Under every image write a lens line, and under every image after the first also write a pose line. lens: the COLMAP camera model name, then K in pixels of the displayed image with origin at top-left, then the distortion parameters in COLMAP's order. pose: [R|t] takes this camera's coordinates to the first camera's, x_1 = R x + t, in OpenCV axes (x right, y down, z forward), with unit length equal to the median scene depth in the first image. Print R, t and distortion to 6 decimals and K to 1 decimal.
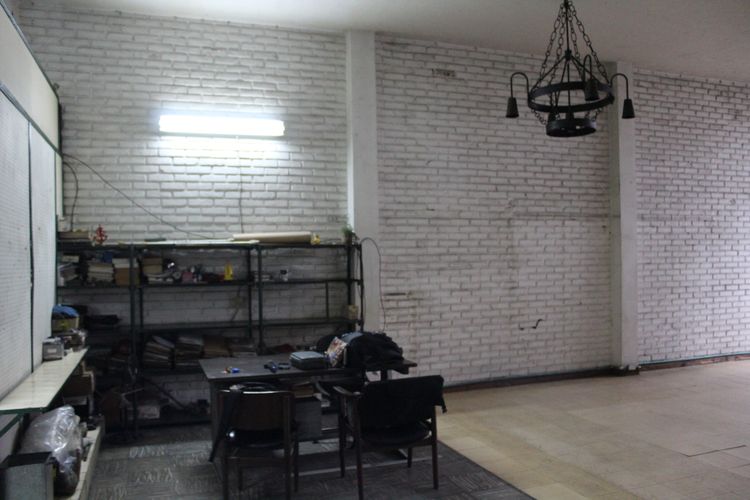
lens RADIAL K [[632.2, 0, 370.6], [0, 632.2, 247.2], [0, 0, 1]] dist [-0.132624, 0.107394]
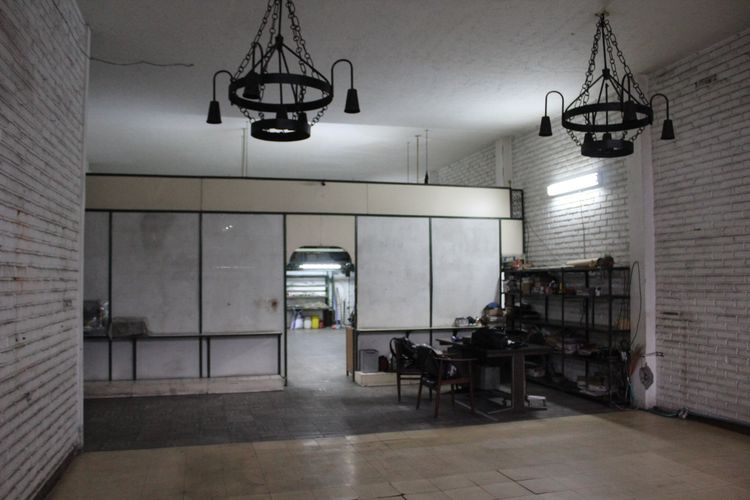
lens RADIAL K [[632.2, 0, 371.4], [0, 632.2, 253.0], [0, 0, 1]] dist [-0.132624, 0.107394]
pose [[-0.078718, -0.026581, -0.996542, 1.095656], [0.023024, 0.999329, -0.028474, -0.008404], [0.996631, -0.025185, -0.078053, 0.586496]]
